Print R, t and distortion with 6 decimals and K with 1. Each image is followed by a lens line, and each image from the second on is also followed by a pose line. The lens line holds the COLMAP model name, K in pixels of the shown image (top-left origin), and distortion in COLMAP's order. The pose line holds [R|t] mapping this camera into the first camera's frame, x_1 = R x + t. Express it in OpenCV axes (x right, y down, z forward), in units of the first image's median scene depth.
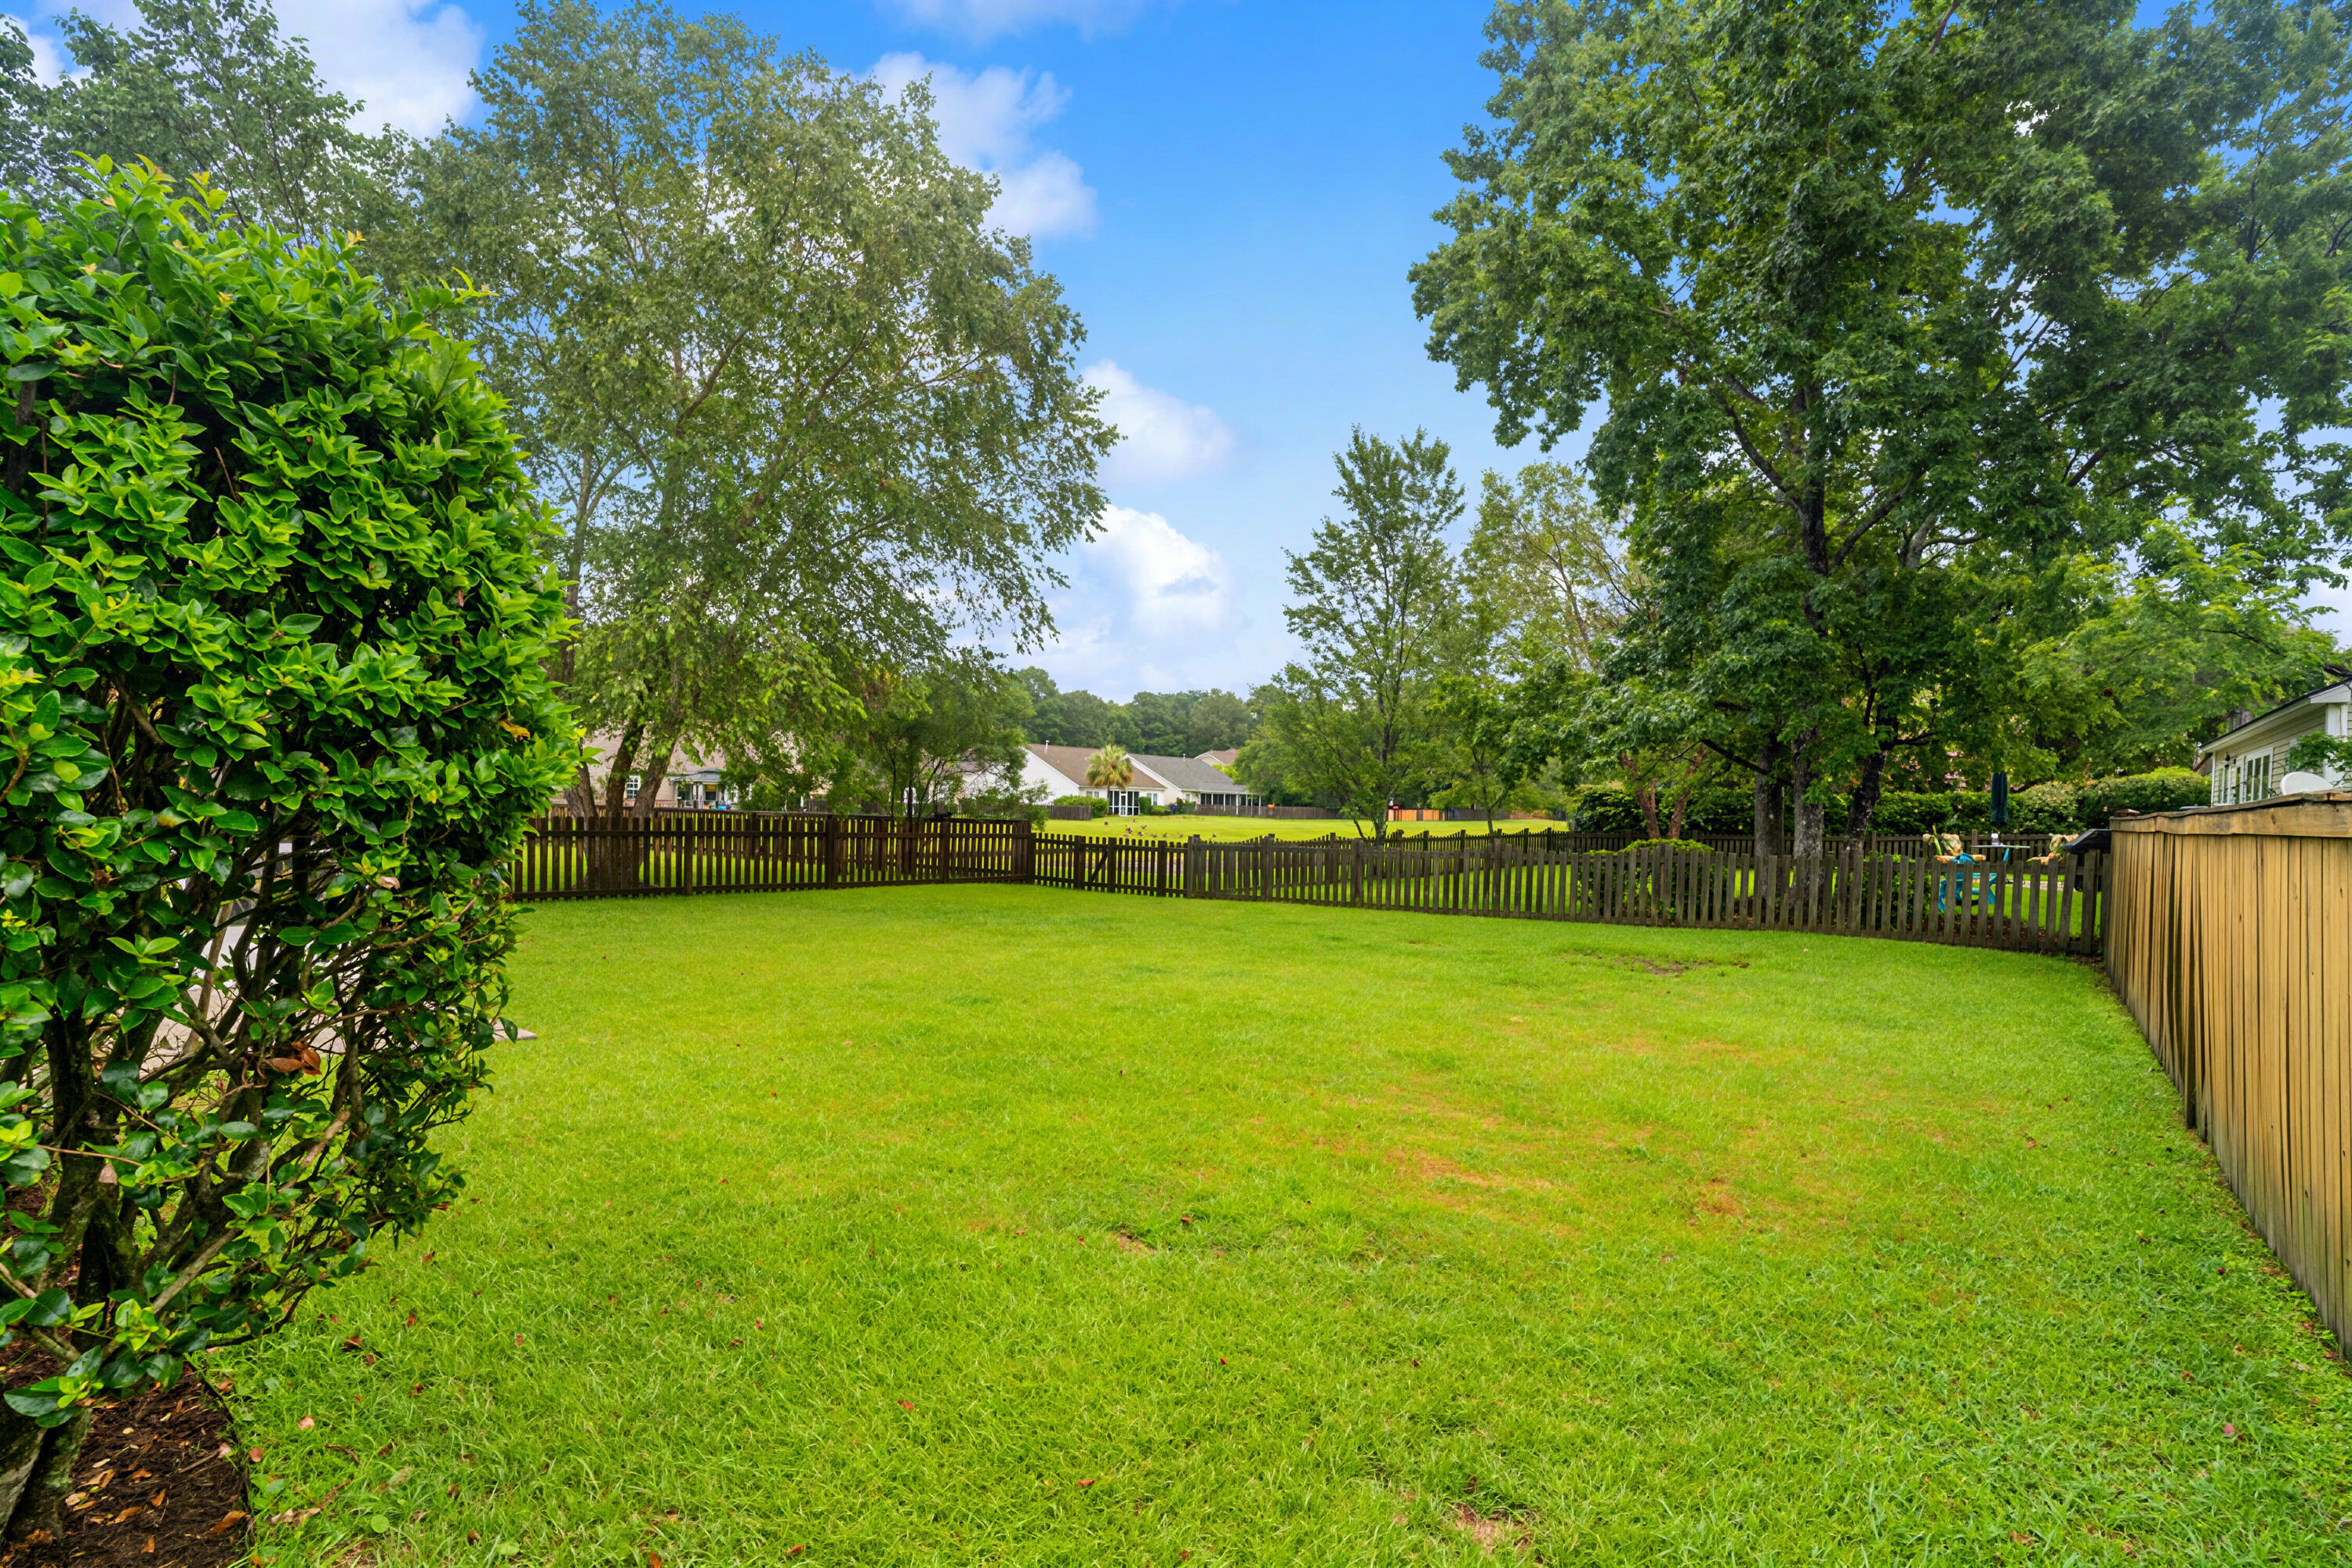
lens RADIAL K [[1122.8, 0, 1174.3], [0, 1122.8, 782.9], [0, 0, 1]] dist [-0.000764, 0.001107]
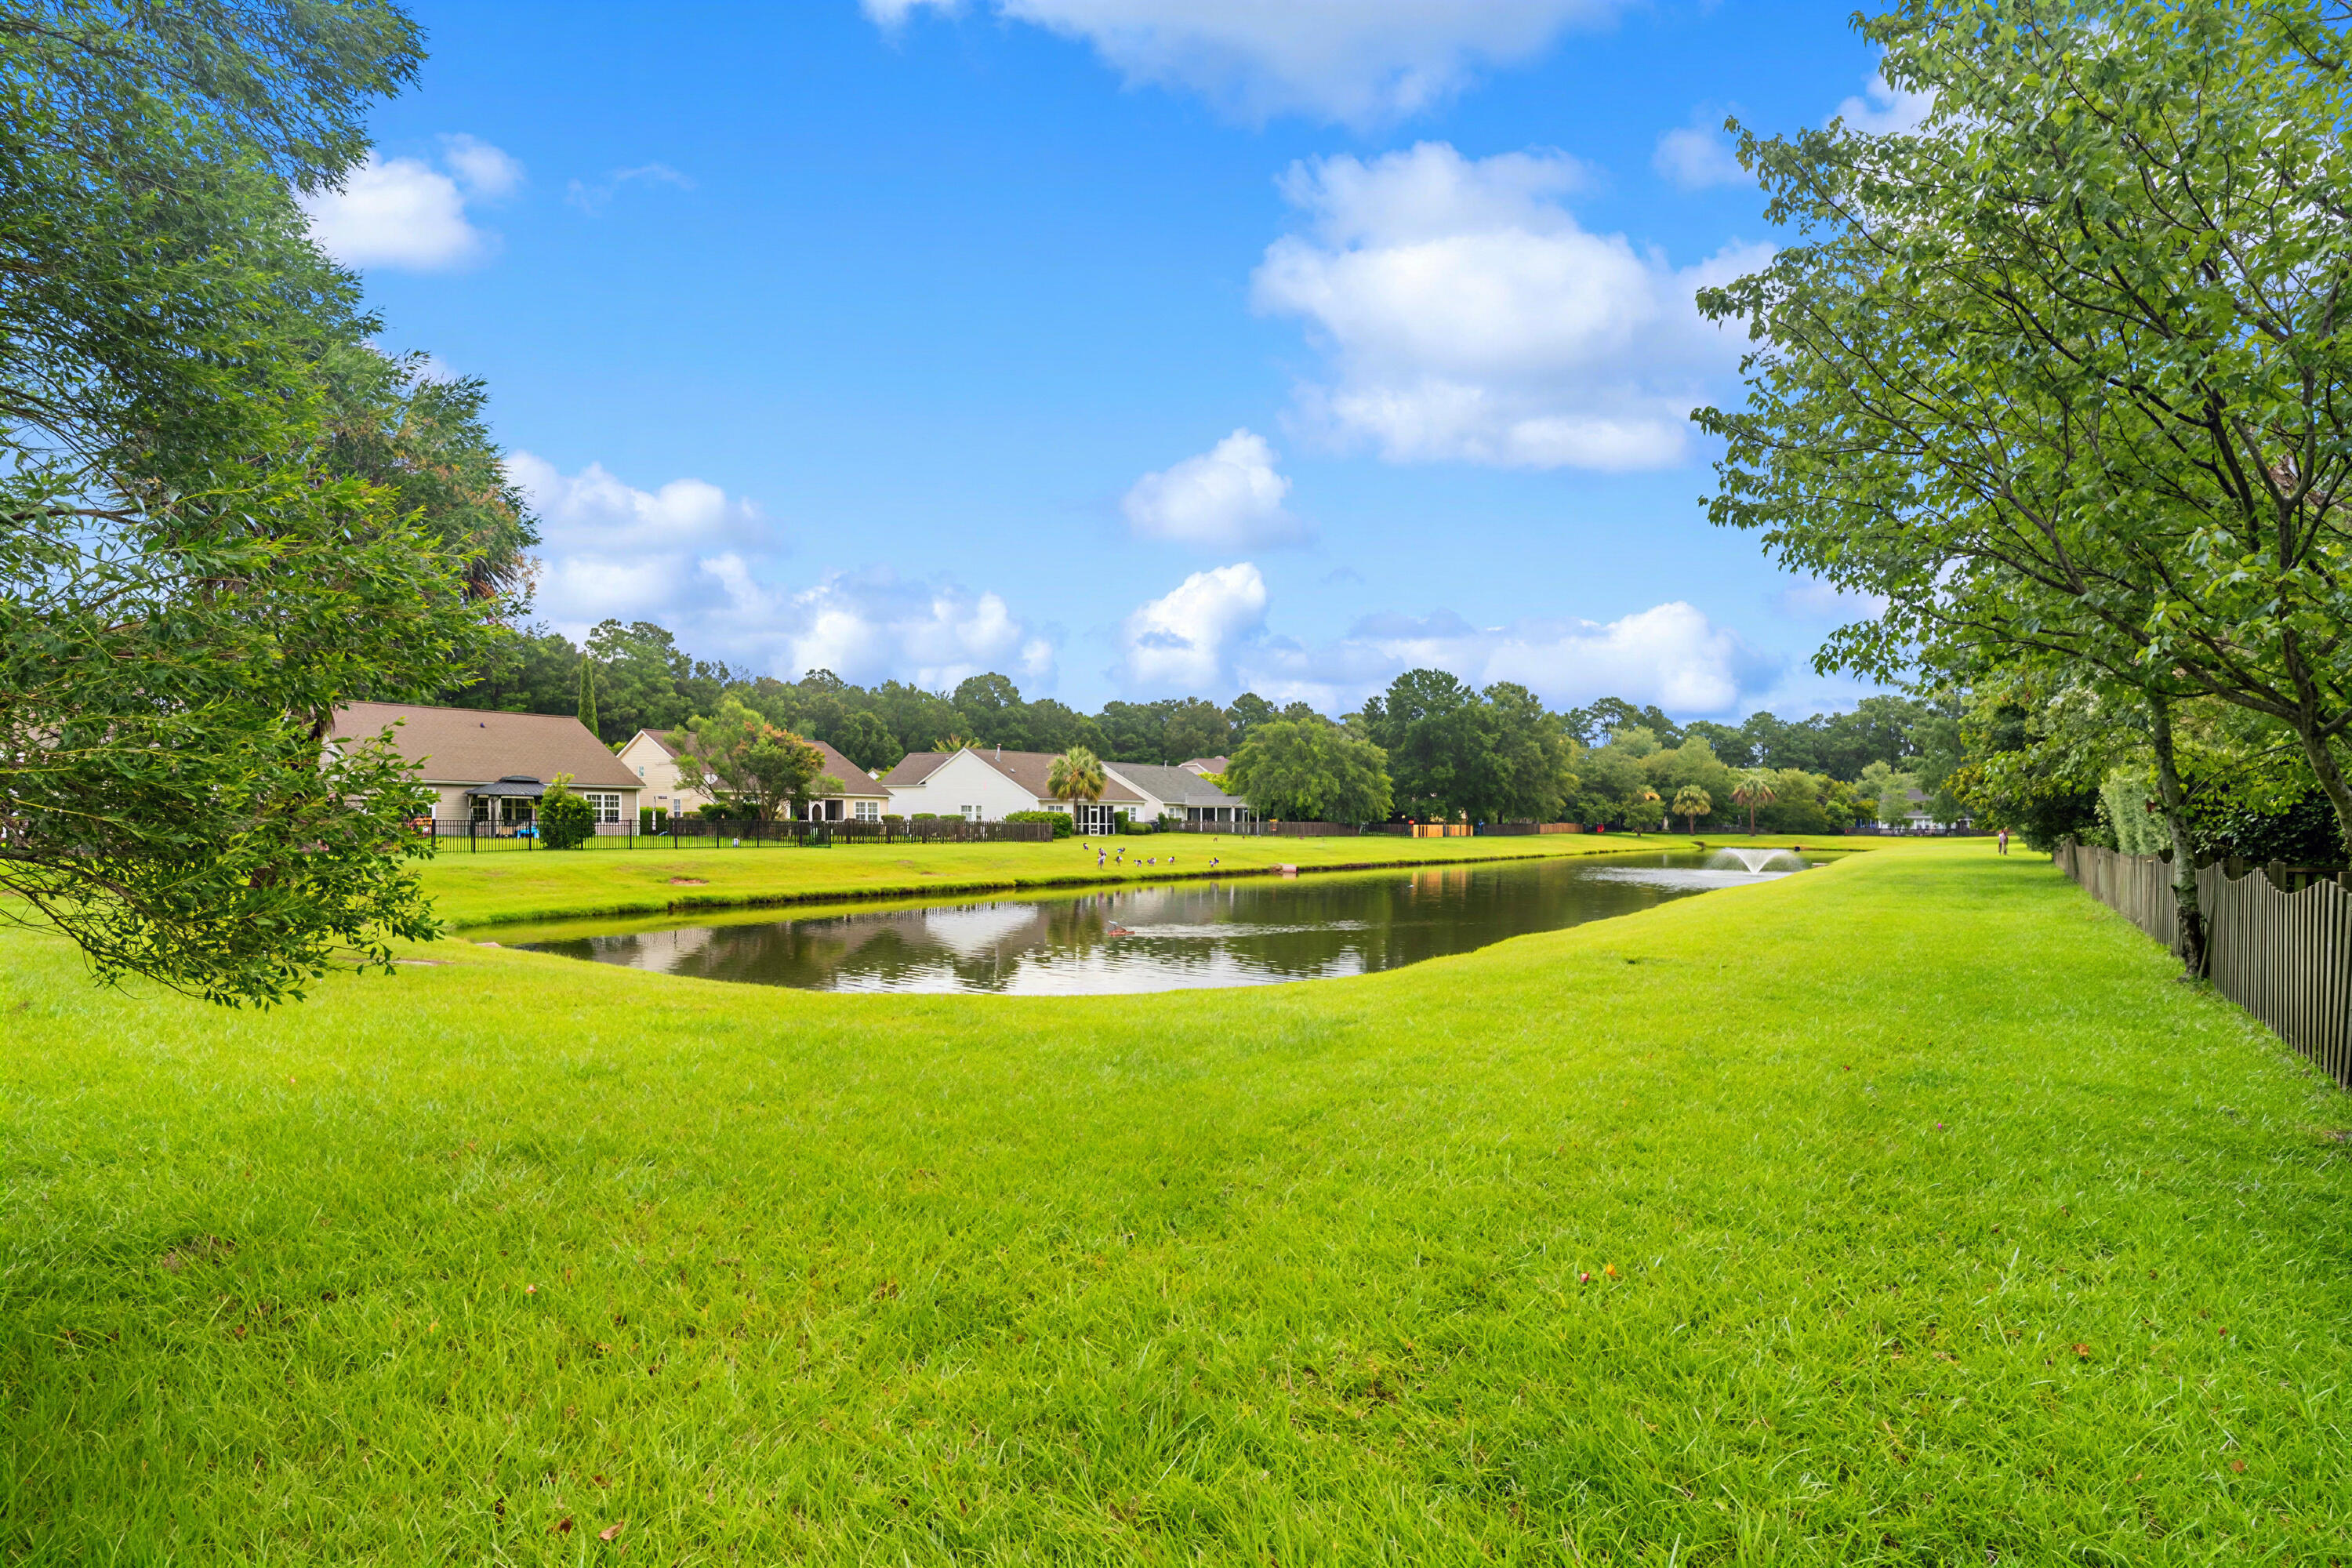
lens RADIAL K [[1122.8, 0, 1177.7], [0, 1122.8, 794.3], [0, 0, 1]] dist [-0.000764, 0.001107]
pose [[0.999535, -0.009751, 0.028899, -0.007622], [0.009908, 0.999937, -0.005317, 0.004182], [-0.028845, 0.005601, 0.999568, 0.174804]]
